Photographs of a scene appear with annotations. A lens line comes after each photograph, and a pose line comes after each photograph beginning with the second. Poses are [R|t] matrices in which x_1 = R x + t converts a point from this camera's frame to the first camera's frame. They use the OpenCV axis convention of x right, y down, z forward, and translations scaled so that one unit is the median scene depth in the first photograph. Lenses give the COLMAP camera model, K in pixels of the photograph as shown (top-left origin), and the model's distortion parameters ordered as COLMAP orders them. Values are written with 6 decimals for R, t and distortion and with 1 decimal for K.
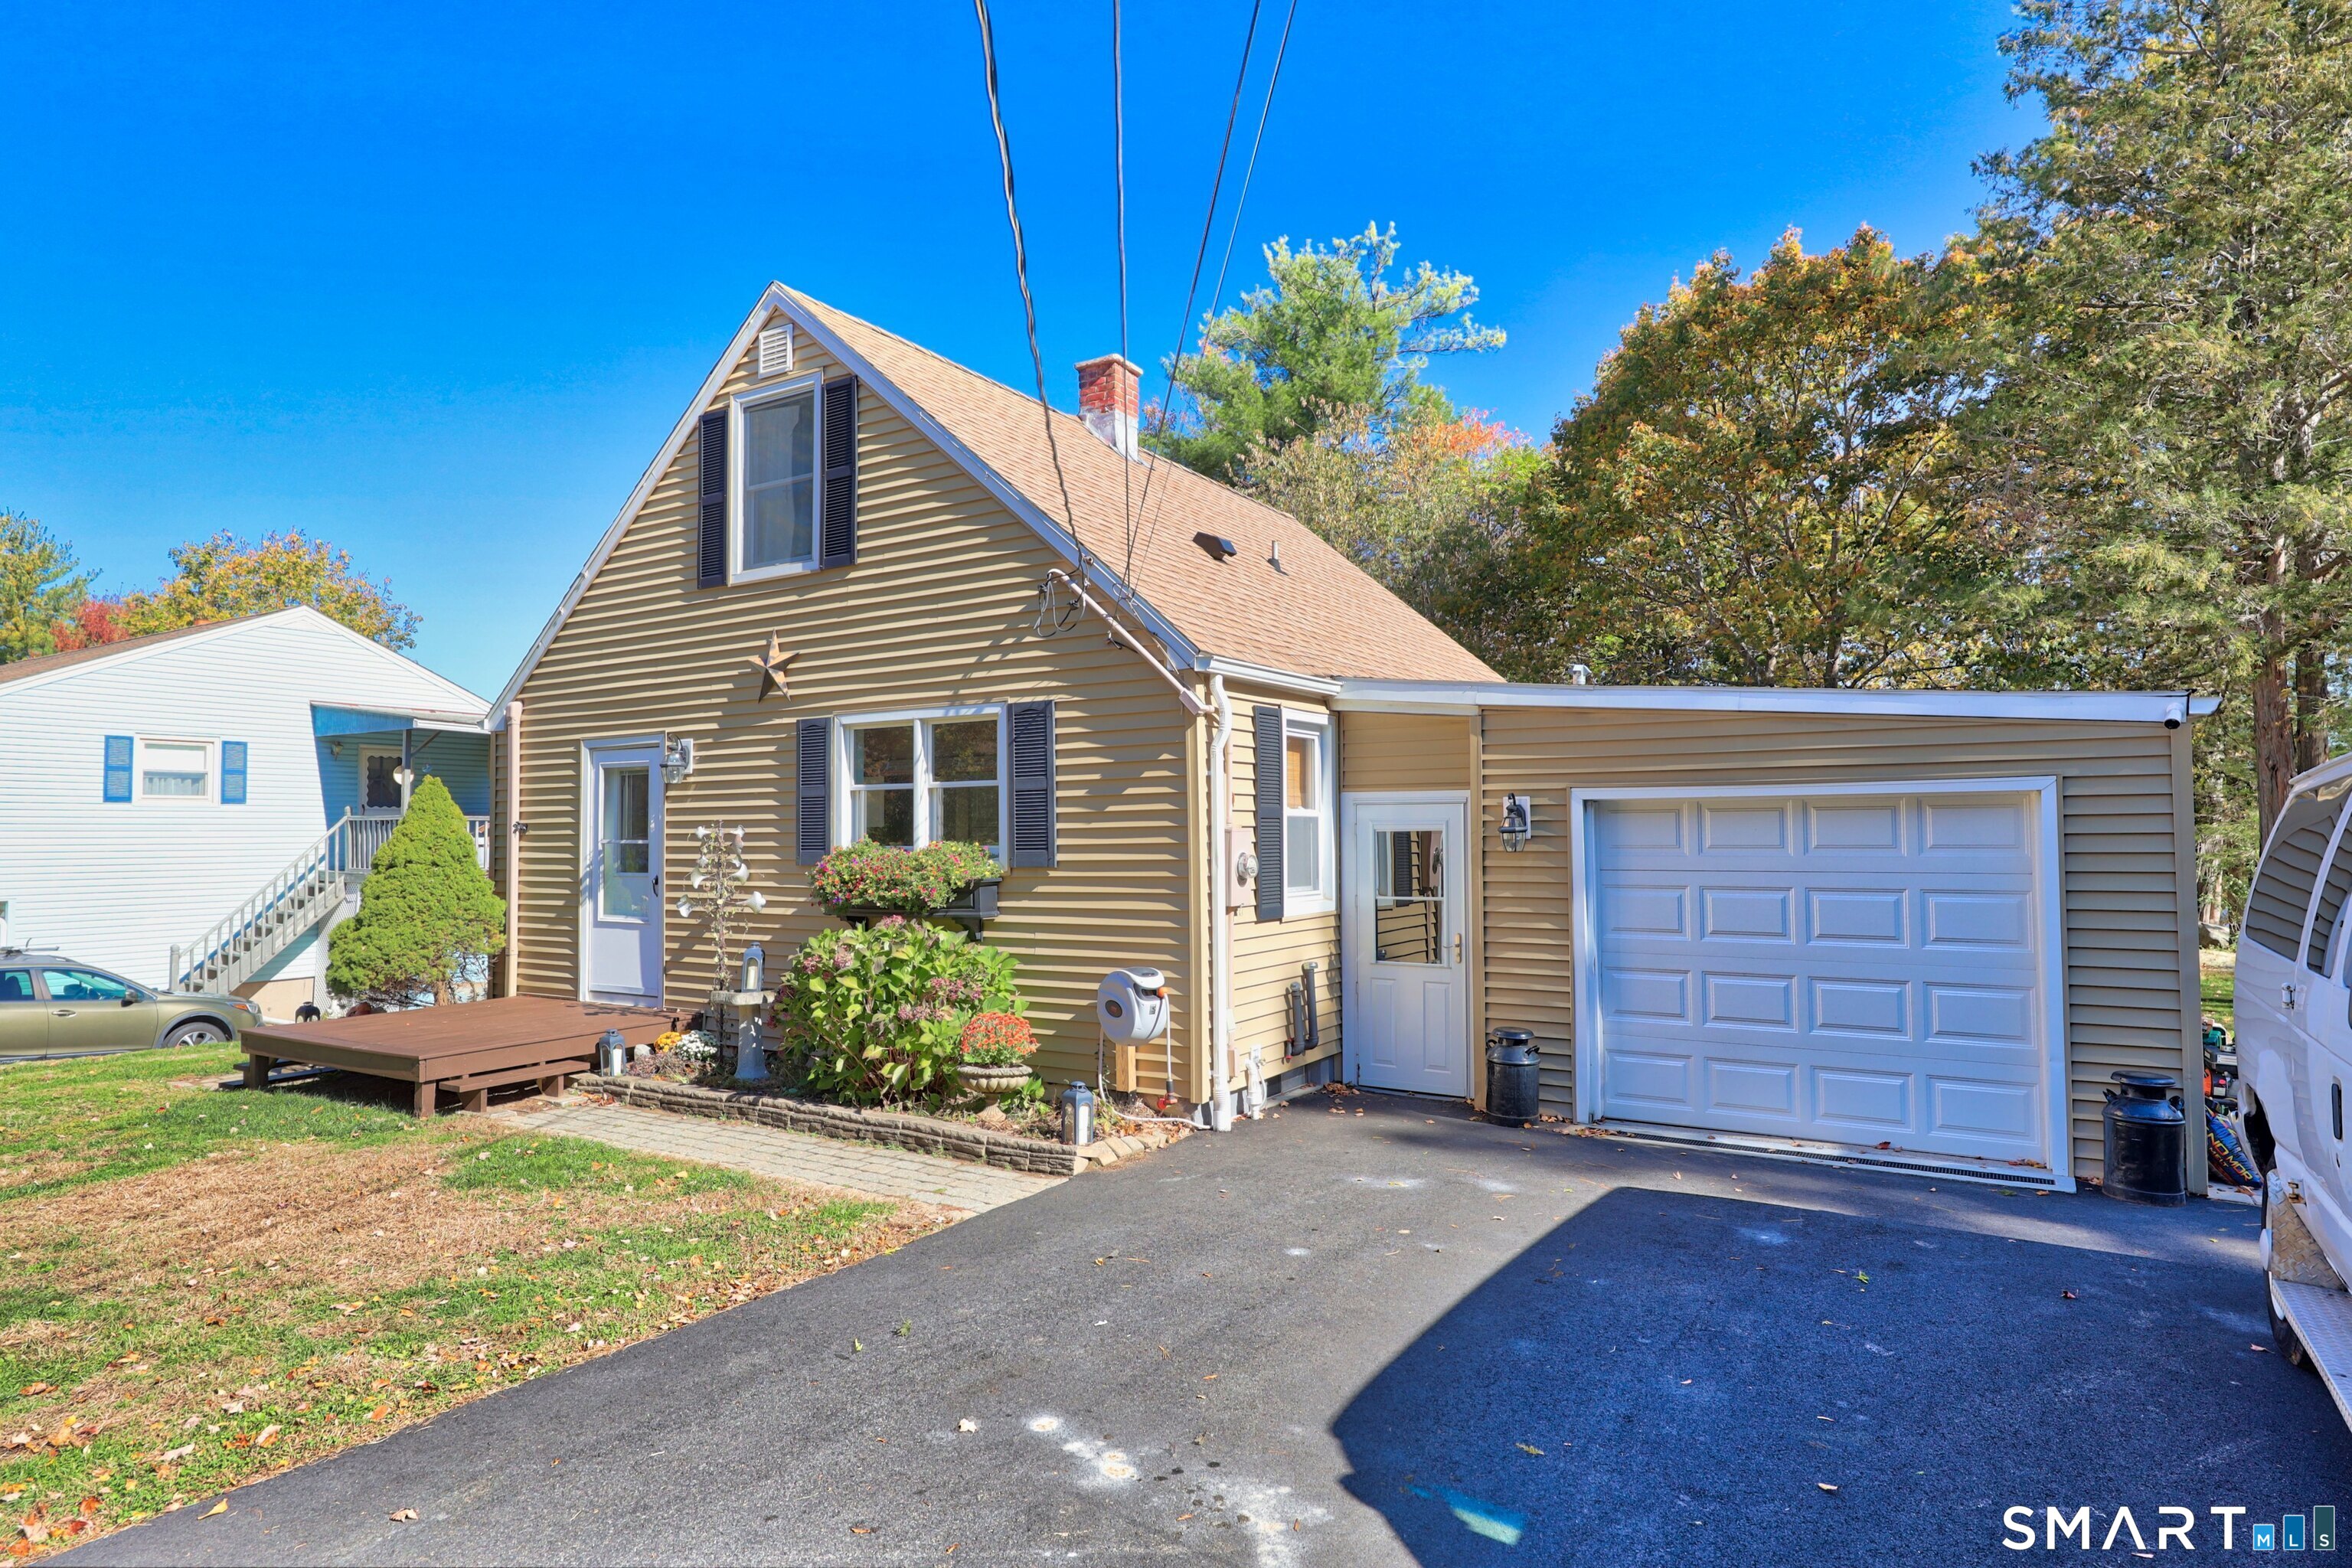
lens RADIAL K [[1304.6, 0, 1157.6], [0, 1304.6, 787.0], [0, 0, 1]] dist [0.005852, 0.001125]
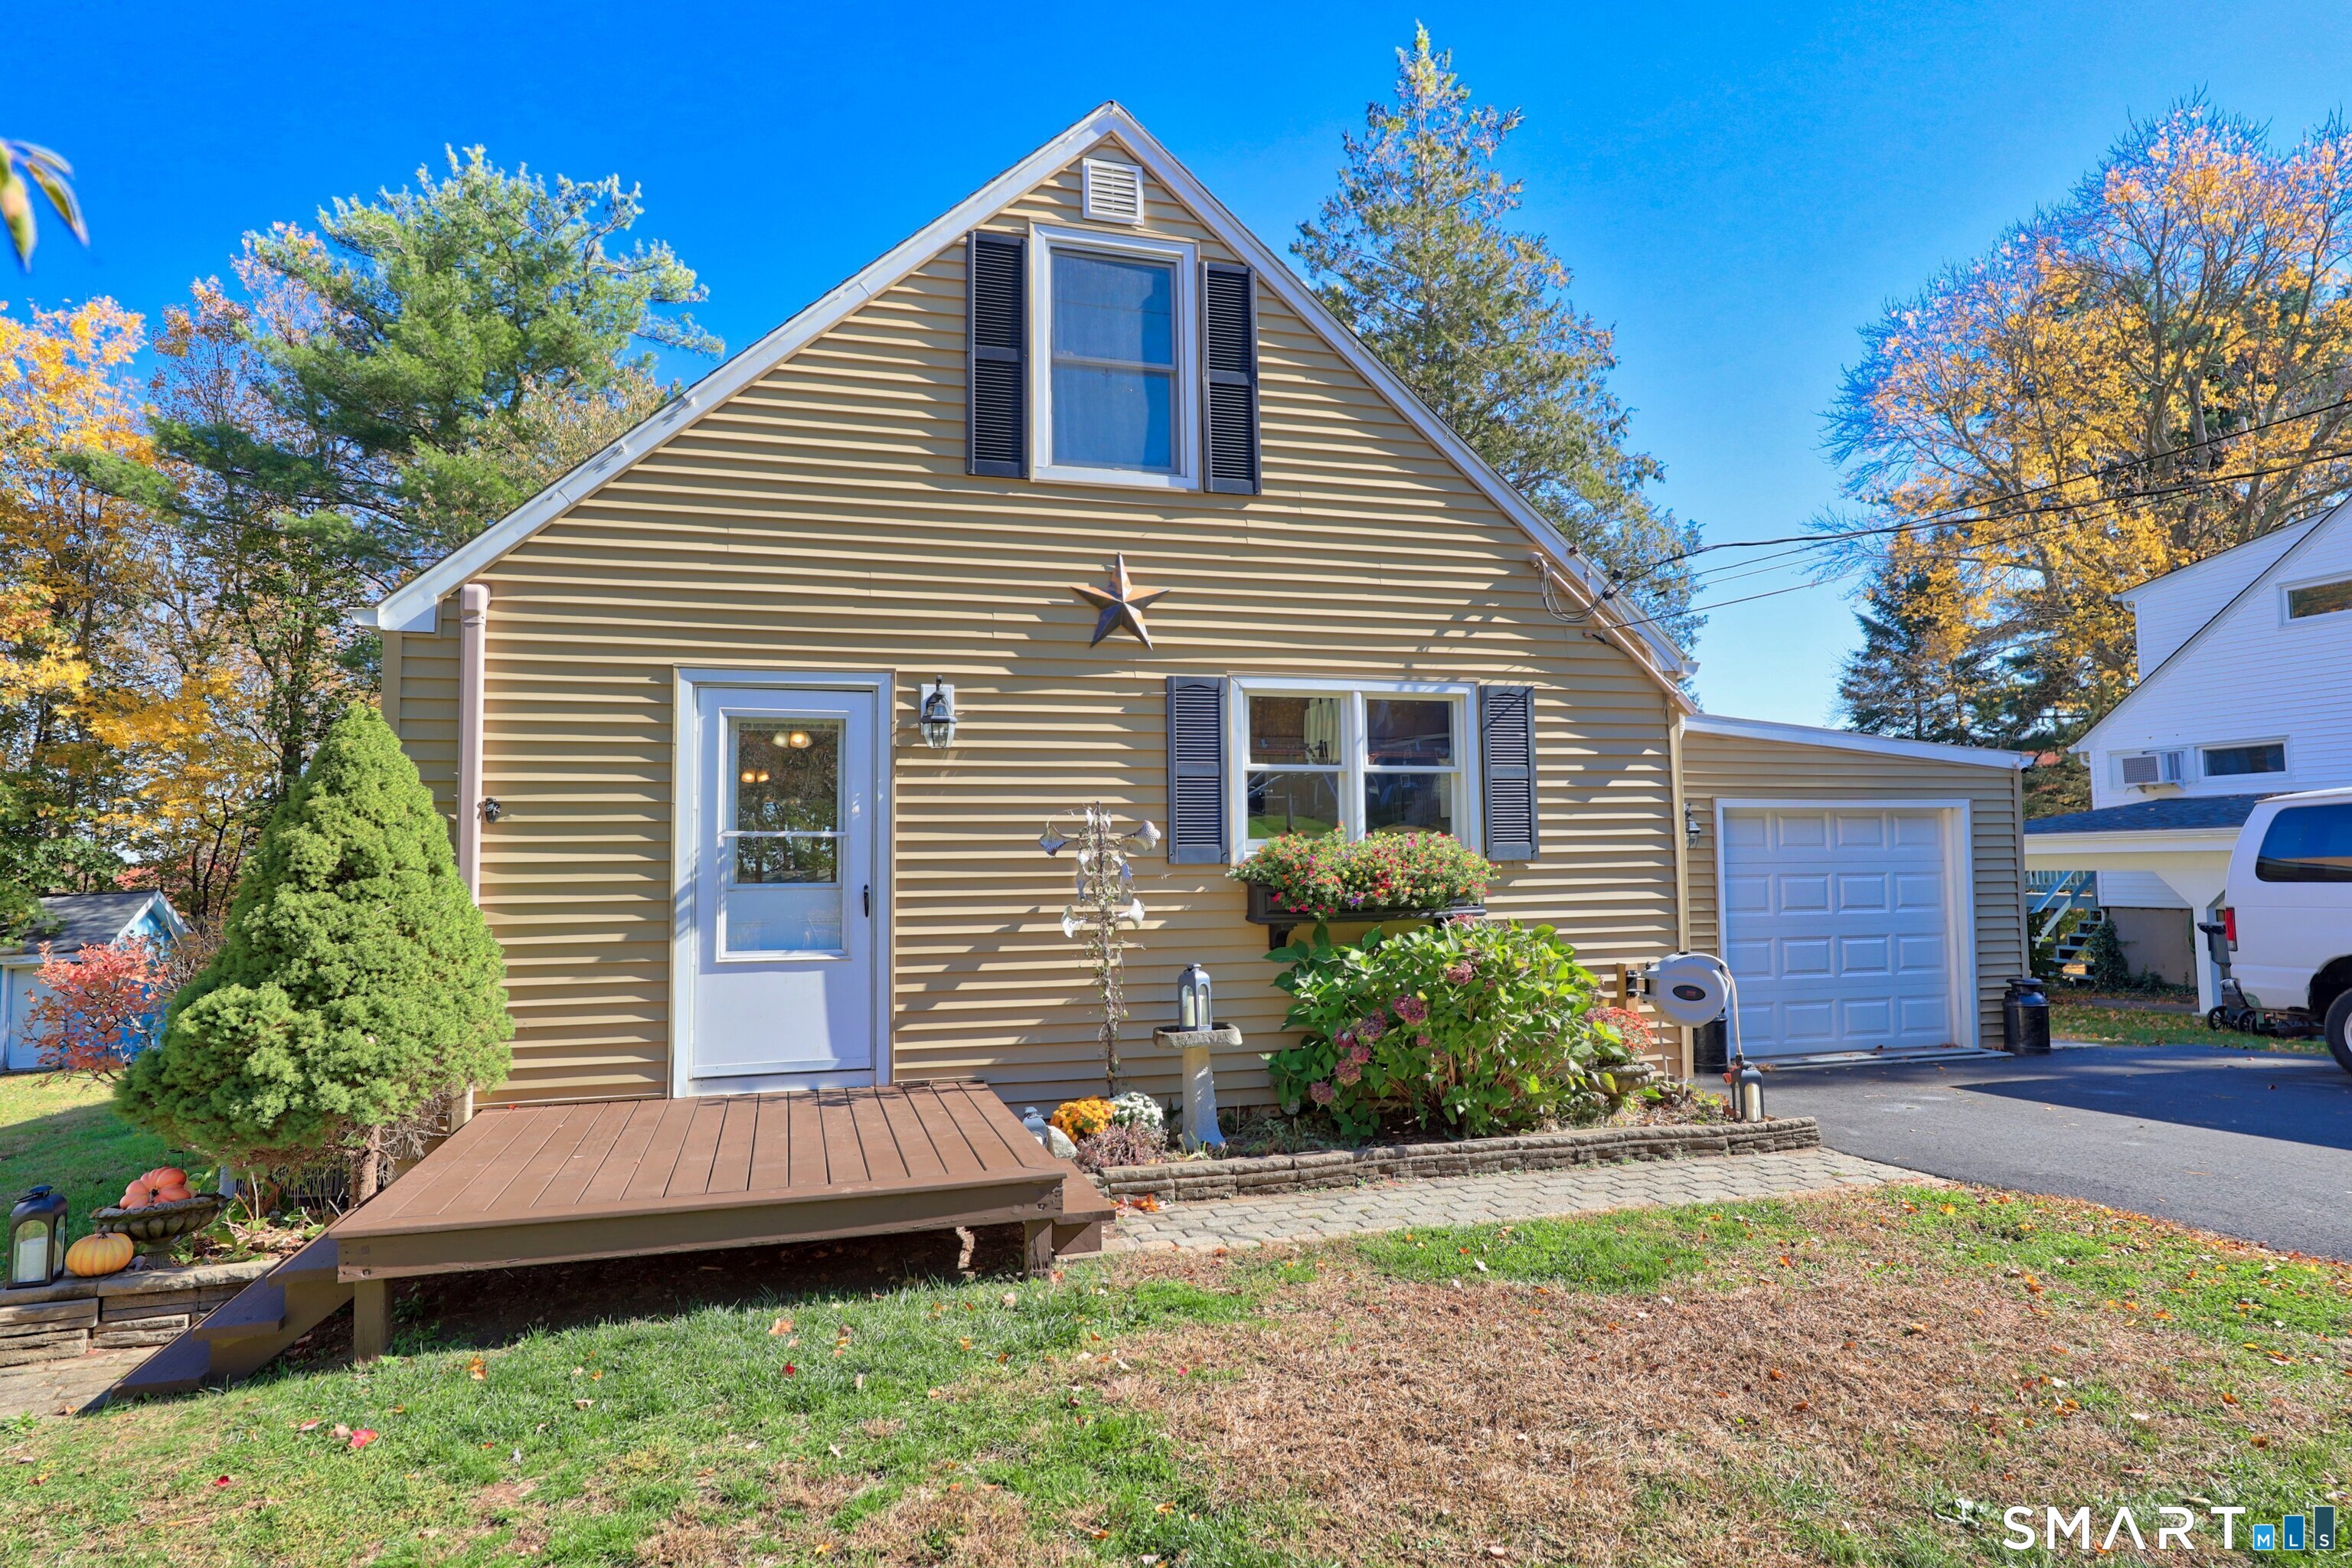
lens RADIAL K [[1304.6, 0, 1161.2], [0, 1304.6, 785.0], [0, 0, 1]] dist [0.005852, 0.001125]
pose [[0.662546, 0.045106, 0.747662, -0.846835], [-0.020556, 0.998904, -0.042047, 0.045363], [-0.748739, 0.012489, 0.662747, 0.486855]]
